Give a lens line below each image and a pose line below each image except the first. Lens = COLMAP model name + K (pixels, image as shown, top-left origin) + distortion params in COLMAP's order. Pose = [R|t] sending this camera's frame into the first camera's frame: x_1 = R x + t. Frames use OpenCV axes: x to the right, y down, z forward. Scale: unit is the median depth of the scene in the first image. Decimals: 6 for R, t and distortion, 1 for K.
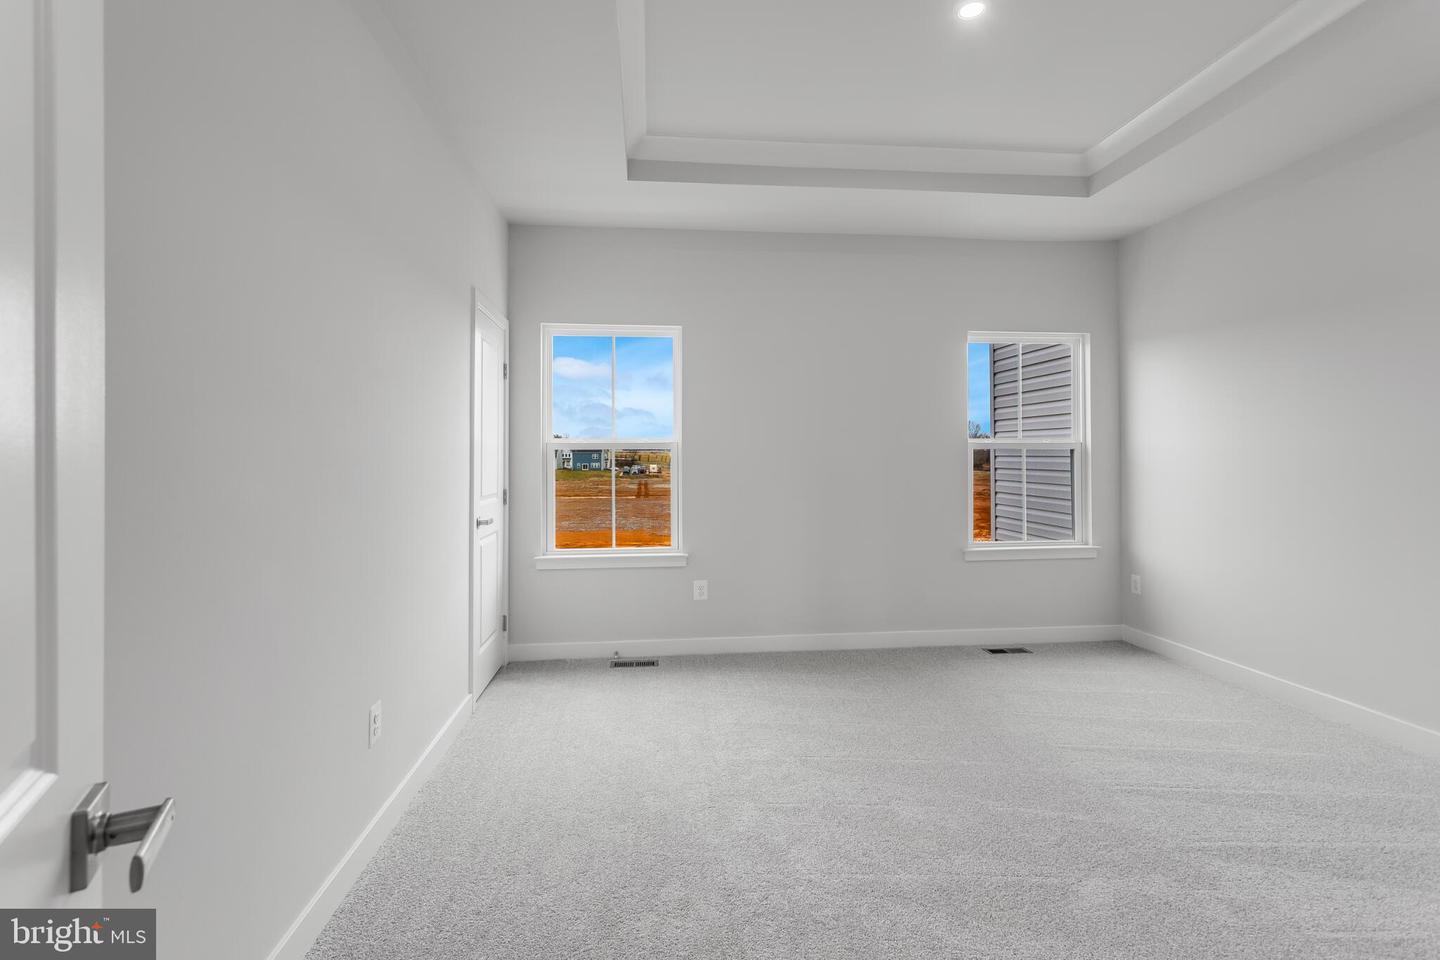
lens RADIAL K [[681.9, 0, 738.3], [0, 681.9, 456.8], [0, 0, 1]] dist [-0.000812, 0.004611]
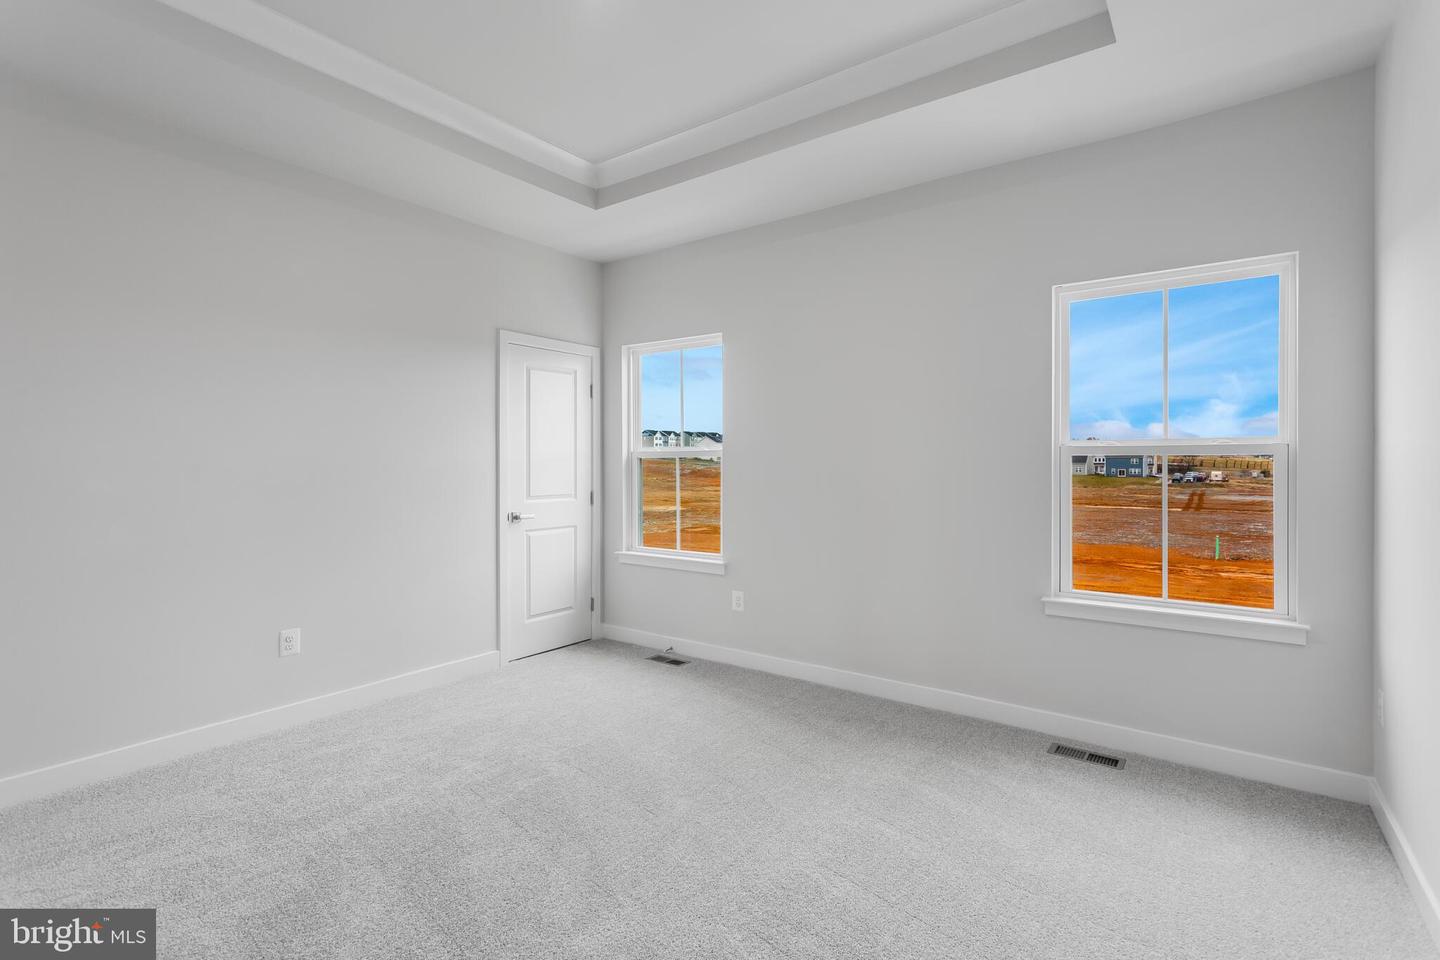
lens RADIAL K [[681.9, 0, 744.1], [0, 681.9, 469.1], [0, 0, 1]] dist [-0.000812, 0.004611]
pose [[0.739972, 0.010919, -0.672549, 0.575738], [-0.003205, 0.999914, 0.012708, -0.005569], [0.672630, -0.007248, 0.739943, 0.270881]]
